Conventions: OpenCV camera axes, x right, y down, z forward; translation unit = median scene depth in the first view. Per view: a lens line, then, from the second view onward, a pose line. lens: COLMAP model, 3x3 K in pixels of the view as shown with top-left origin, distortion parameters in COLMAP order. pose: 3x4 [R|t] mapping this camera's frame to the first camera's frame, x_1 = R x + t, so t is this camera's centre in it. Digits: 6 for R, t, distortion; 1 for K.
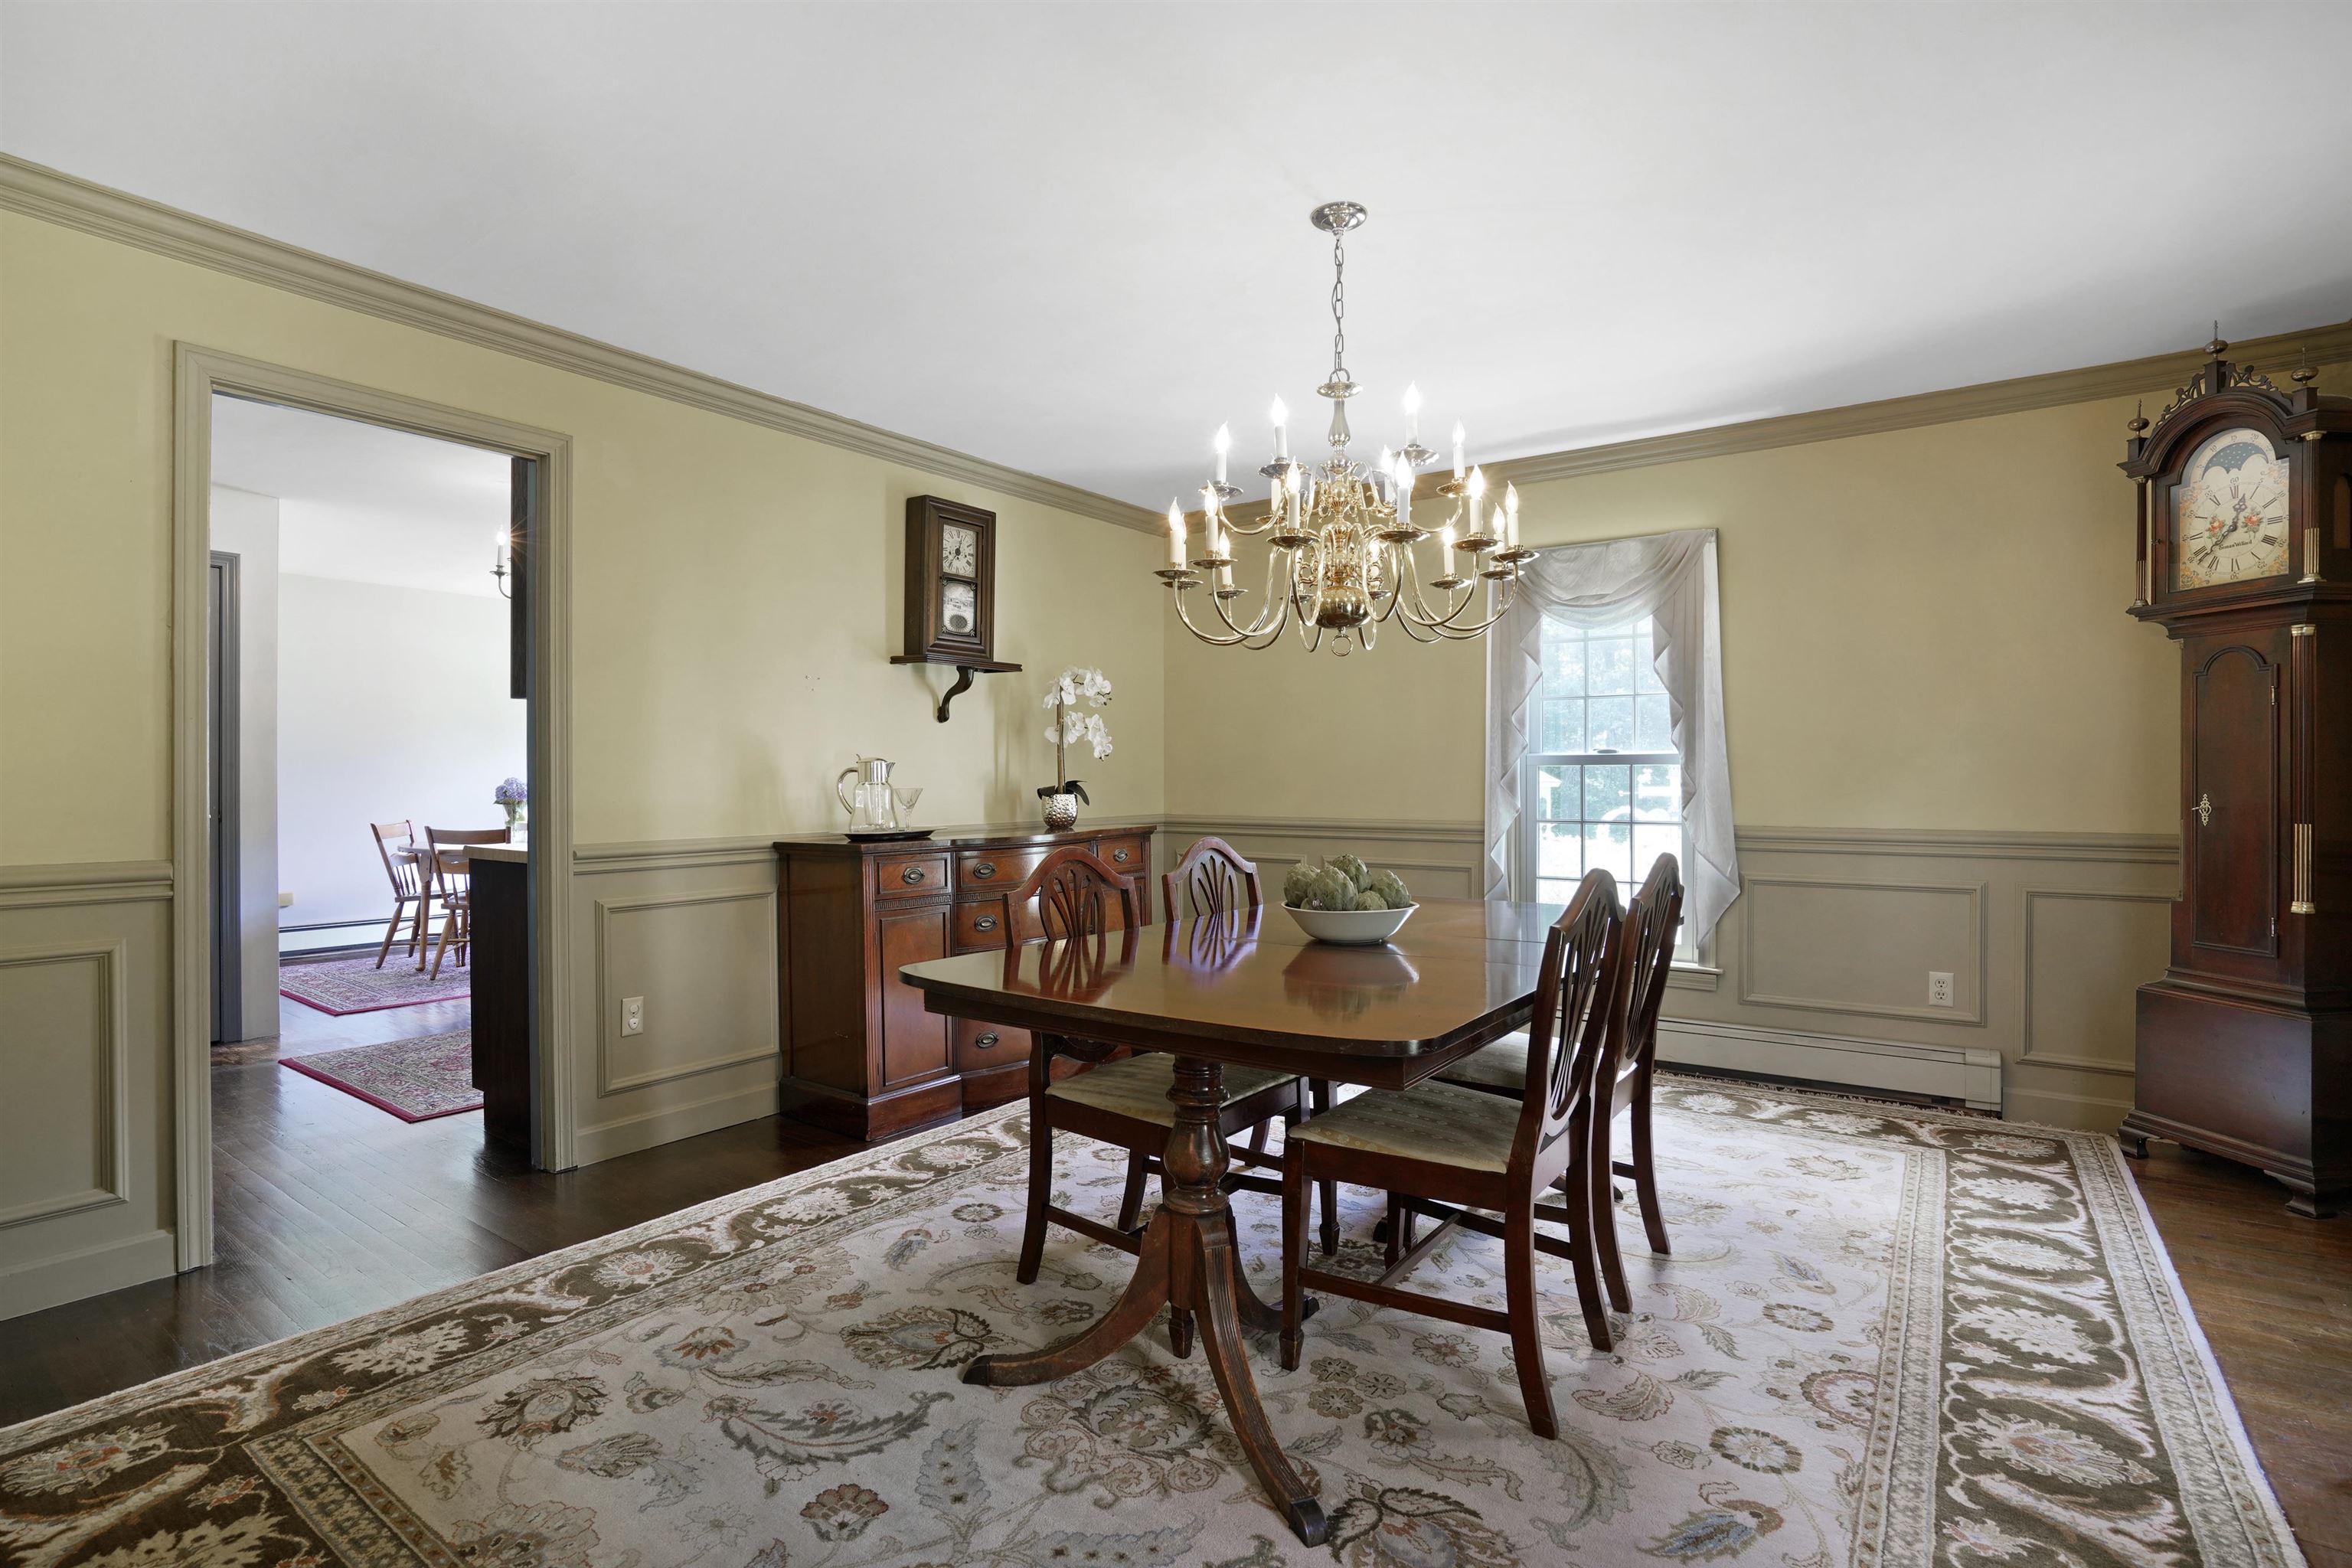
lens RADIAL K [[1133.6, 0, 1176.0], [0, 1133.6, 784.0], [0, 0, 1]] dist [-0.032717, -0.000049]
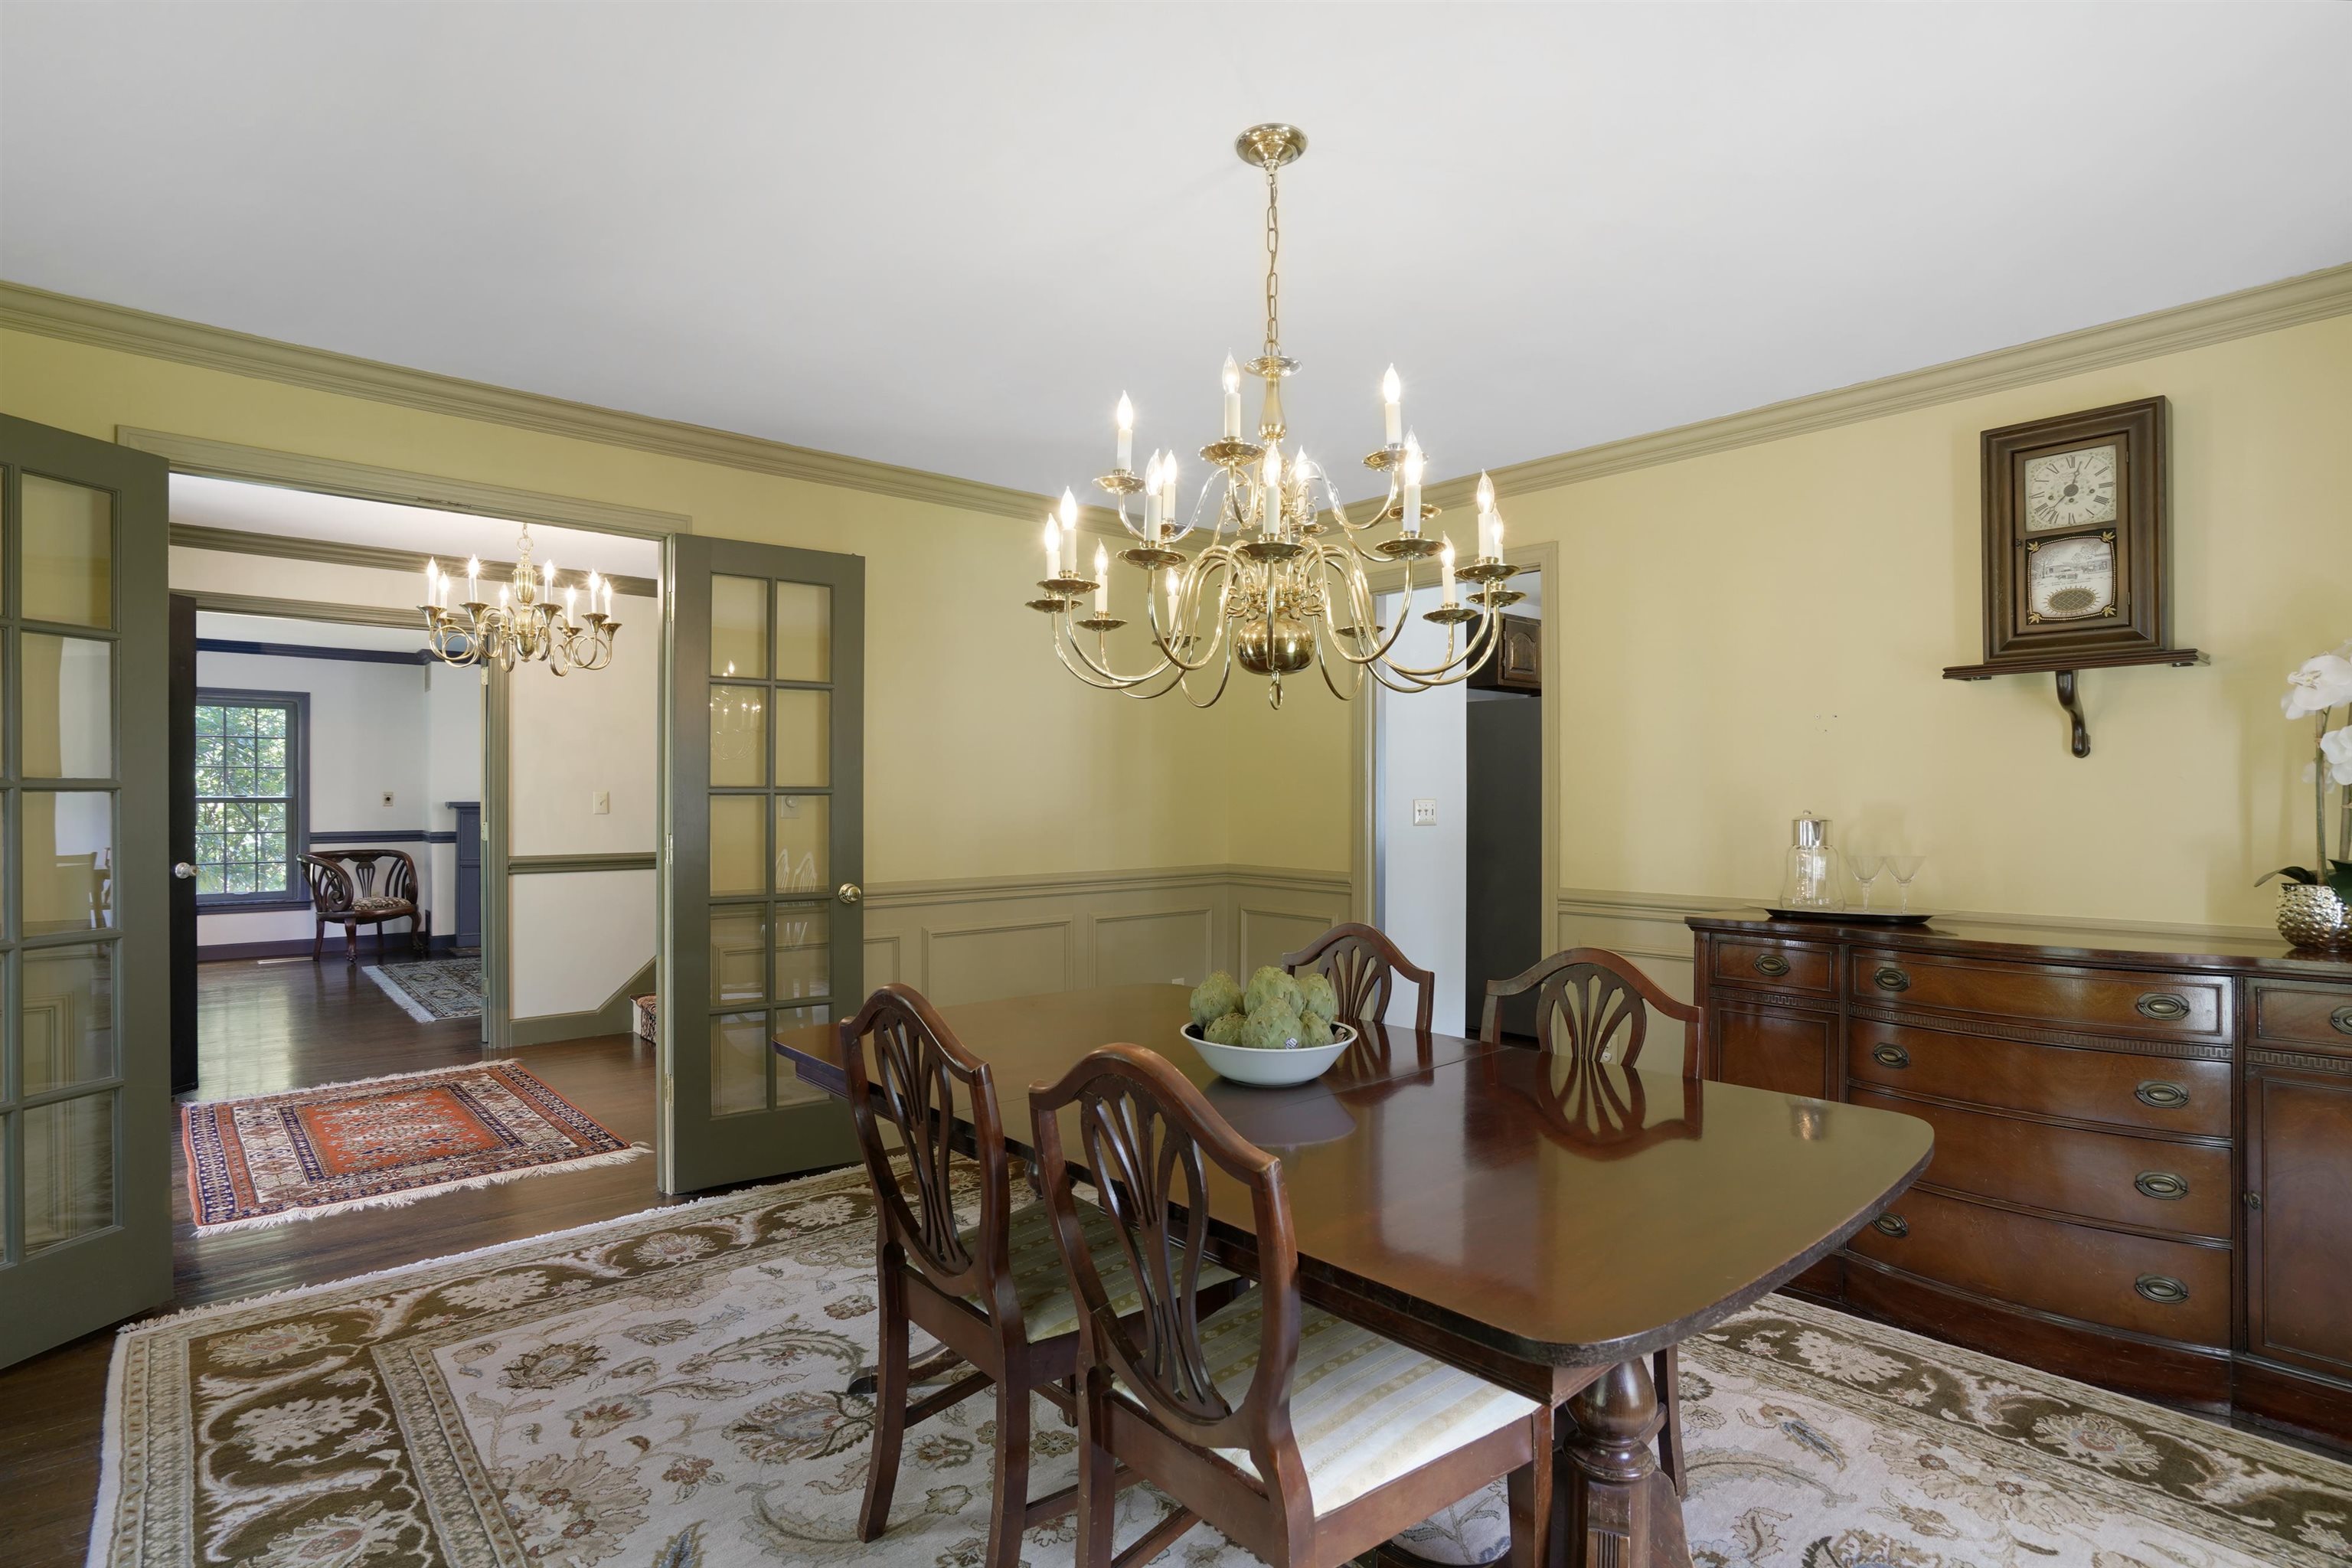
lens RADIAL K [[1081.2, 0, 1176.0], [0, 1081.2, 784.0], [0, 0, 1]] dist [-0.008947, -0.000001]
pose [[-0.196247, -0.012860, -0.980470, 0.506820], [-0.000936, 0.999916, -0.012928, -0.031638], [0.980554, -0.001619, -0.196243, 0.632207]]
